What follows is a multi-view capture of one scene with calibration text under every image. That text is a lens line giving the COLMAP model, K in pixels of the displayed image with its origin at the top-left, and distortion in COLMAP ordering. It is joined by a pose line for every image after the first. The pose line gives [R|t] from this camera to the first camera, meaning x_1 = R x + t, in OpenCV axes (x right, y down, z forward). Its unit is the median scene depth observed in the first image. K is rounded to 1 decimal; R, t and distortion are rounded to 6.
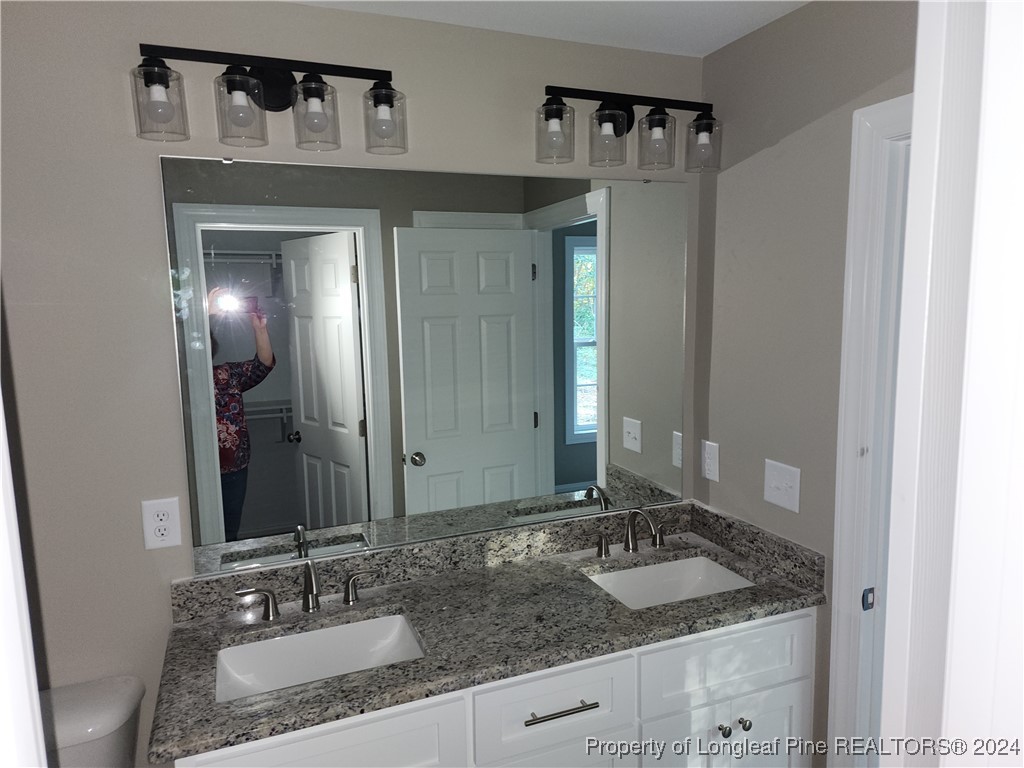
lens RADIAL K [[689.9, 0, 512.0], [0, 689.9, 384.0], [0, 0, 1]] dist [0.125710, 0.000643]
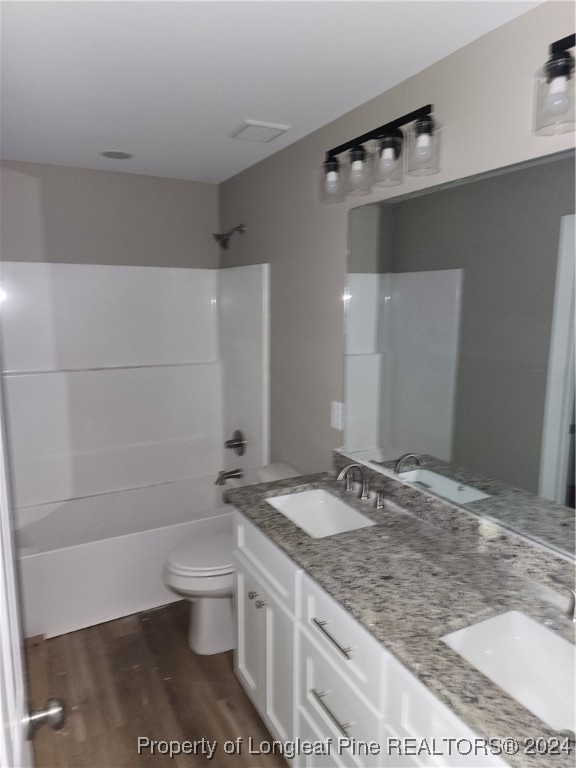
lens RADIAL K [[517.4, 0, 288.0], [0, 517.4, 384.0], [0, 0, 1]] dist [0.125710, 0.000643]
pose [[0.109669, 0.179093, -0.977701, 0.772736], [-0.127073, 0.978089, 0.164910, -0.090553], [0.985812, 0.106154, 0.130024, 0.667619]]
